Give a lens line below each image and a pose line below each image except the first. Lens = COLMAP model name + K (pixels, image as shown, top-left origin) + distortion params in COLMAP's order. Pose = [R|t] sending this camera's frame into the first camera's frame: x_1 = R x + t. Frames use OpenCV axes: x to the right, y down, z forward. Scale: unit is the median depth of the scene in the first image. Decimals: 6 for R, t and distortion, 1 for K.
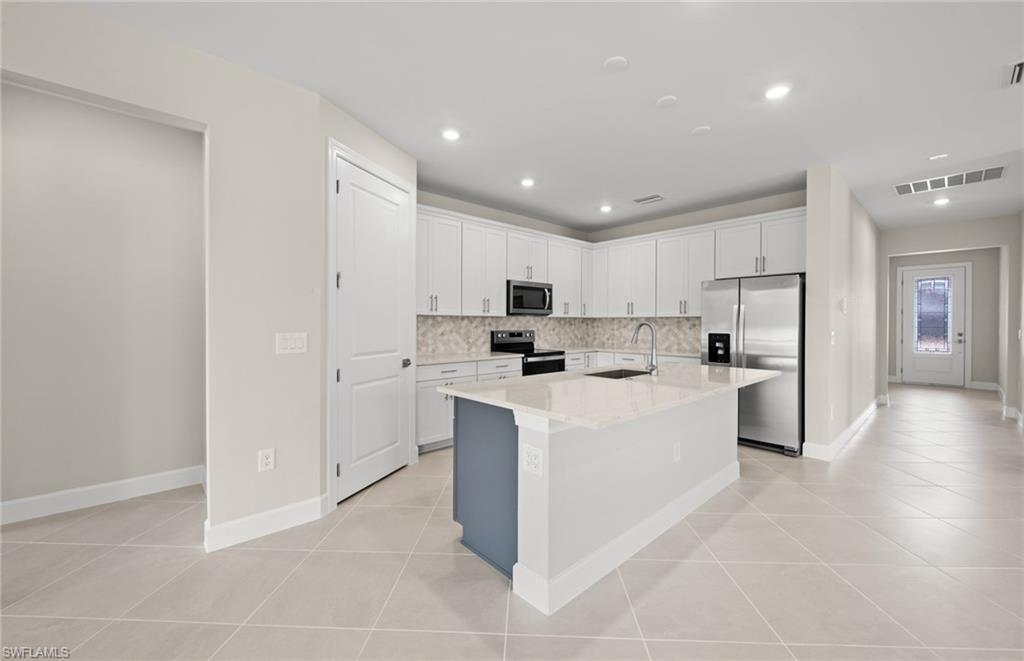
lens RADIAL K [[406.2, 0, 511.3], [0, 406.2, 326.7], [0, 0, 1]] dist [0.010321, -0.004228]
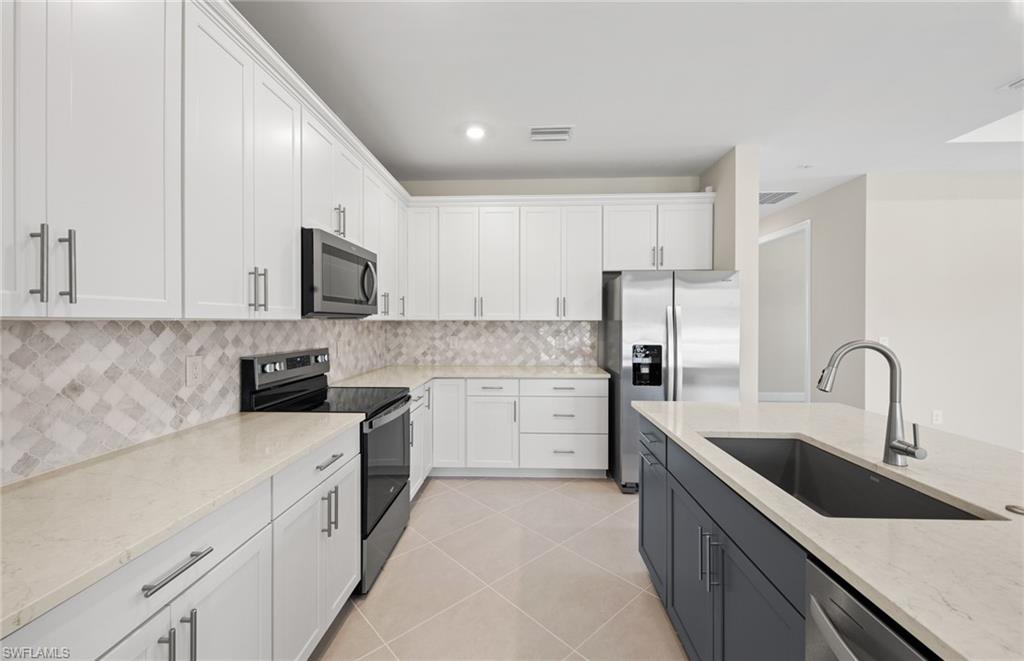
lens RADIAL K [[406.2, 0, 510.4], [0, 406.2, 324.8], [0, 0, 1]] dist [0.010321, -0.004228]
pose [[0.705981, -0.008738, 0.708177, -0.137018], [0.008668, 0.999956, 0.003697, -0.019035], [-0.708178, 0.003529, 0.706025, 0.533632]]
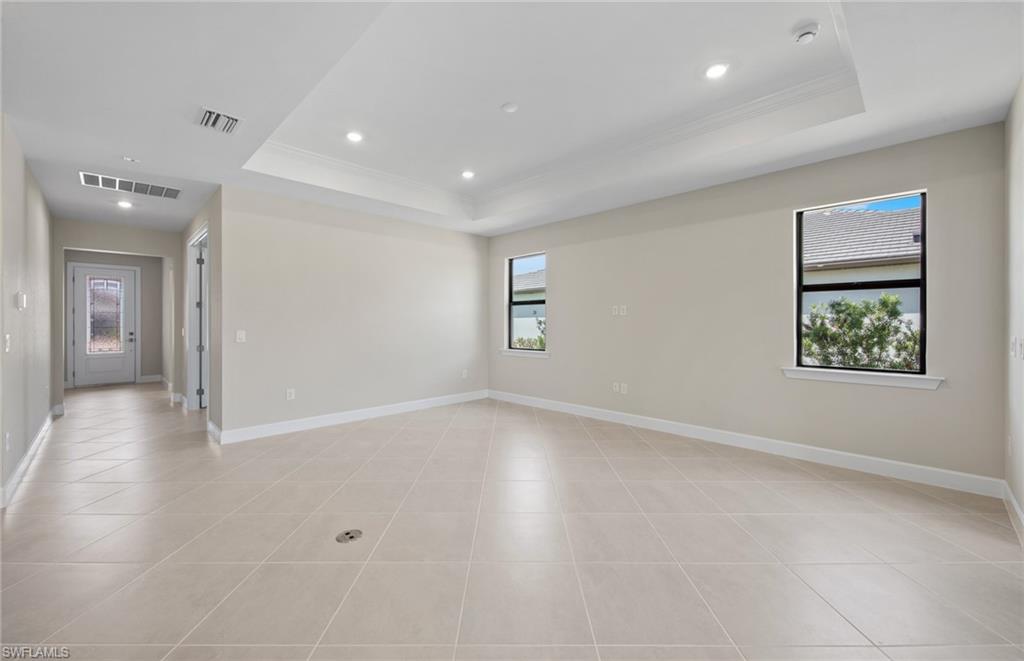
lens RADIAL K [[406.2, 0, 507.3], [0, 406.2, 324.3], [0, 0, 1]] dist [0.010321, -0.004228]
pose [[-0.036117, -0.006022, 0.999329, -0.004641], [0.010718, 0.999922, 0.006413, -0.002136], [-0.999290, 0.010943, -0.036050, 0.073157]]
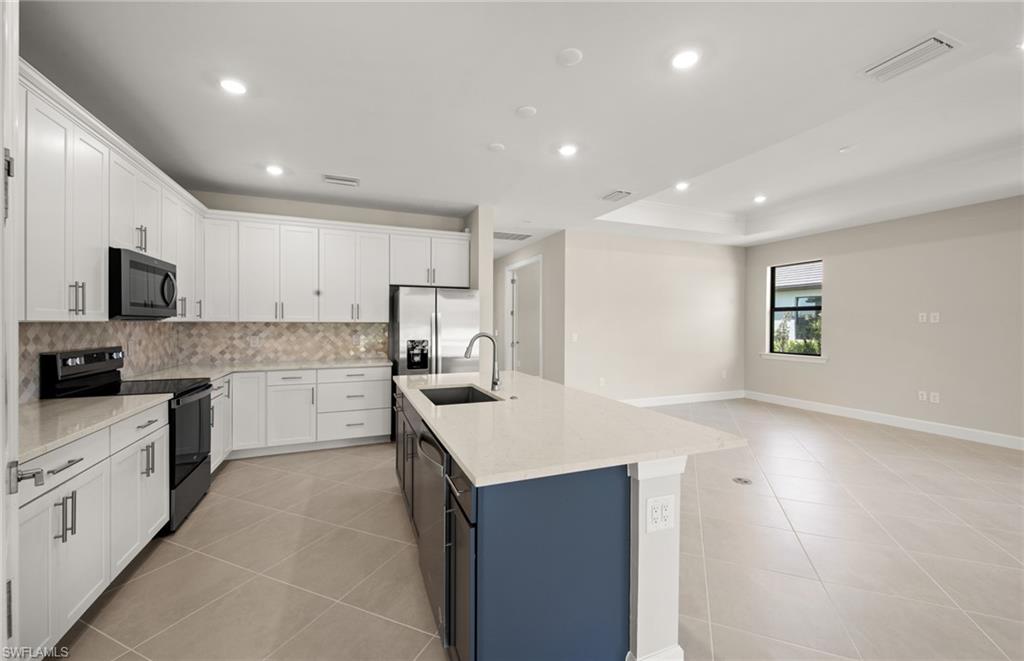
lens RADIAL K [[406.2, 0, 515.2], [0, 406.2, 324.7], [0, 0, 1]] dist [0.010321, -0.004228]
pose [[0.347545, -0.004960, 0.937650, -0.280036], [0.006613, 0.999974, 0.002839, -0.018395], [-0.937640, 0.005214, 0.347569, 0.341865]]
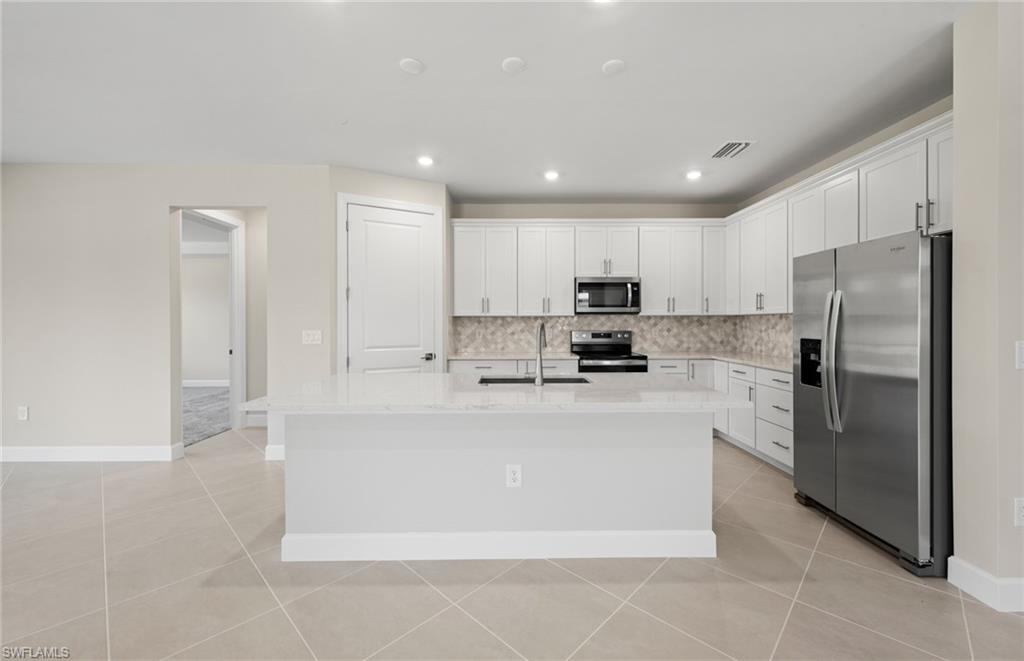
lens RADIAL K [[406.2, 0, 507.4], [0, 406.2, 322.7], [0, 0, 1]] dist [0.010321, -0.004228]
pose [[0.737287, -0.003202, -0.675572, 0.473519], [-0.002400, 0.999970, -0.007359, -0.001702], [0.675575, 0.007047, 0.737257, 0.180040]]
